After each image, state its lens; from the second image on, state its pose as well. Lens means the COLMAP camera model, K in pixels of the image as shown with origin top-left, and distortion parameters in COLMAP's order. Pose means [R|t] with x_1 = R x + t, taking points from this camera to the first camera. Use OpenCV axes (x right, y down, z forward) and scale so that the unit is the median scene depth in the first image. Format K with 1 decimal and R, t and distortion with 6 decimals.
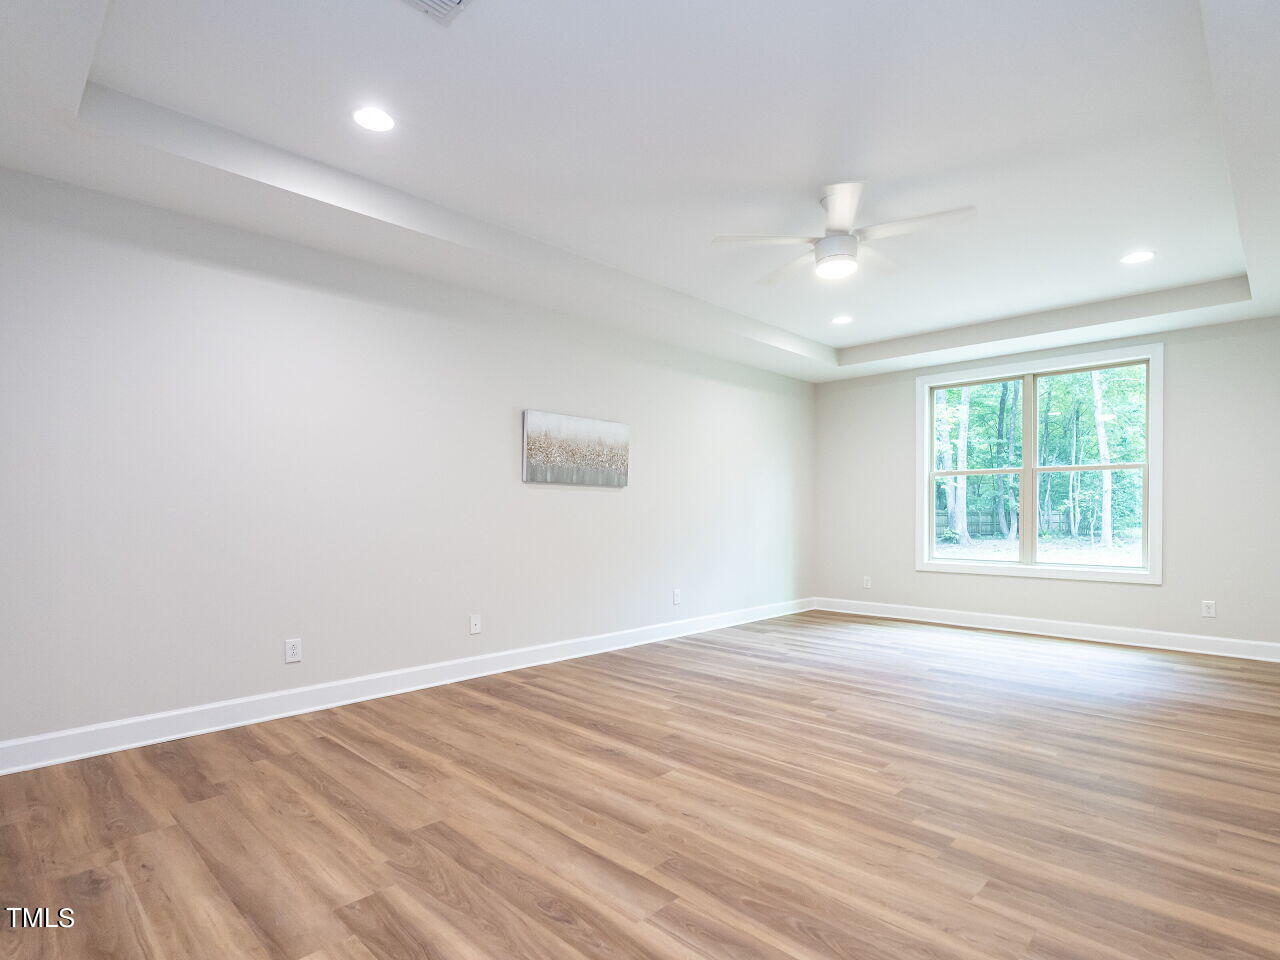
lens RADIAL K [[654.3, 0, 640.8], [0, 654.3, 485.6], [0, 0, 1]] dist [0.001463, 0.000071]
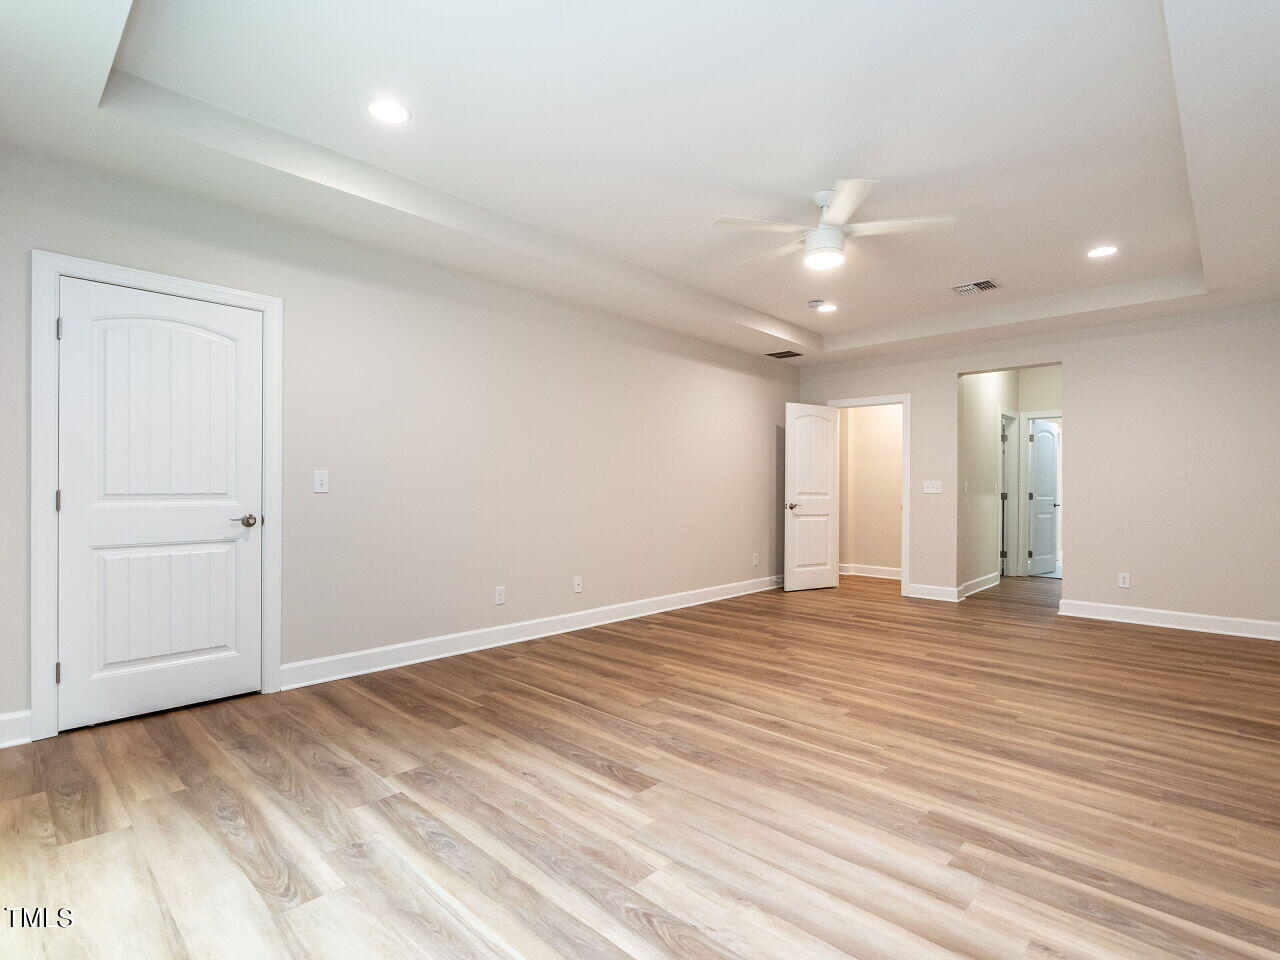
lens RADIAL K [[654.3, 0, 640.8], [0, 654.3, 485.6], [0, 0, 1]] dist [0.001463, 0.000071]
pose [[-0.999635, -0.005984, -0.026348, 0.615475], [-0.004845, 0.999060, -0.043072, 0.076479], [0.026581, -0.042928, -0.998725, 2.046366]]
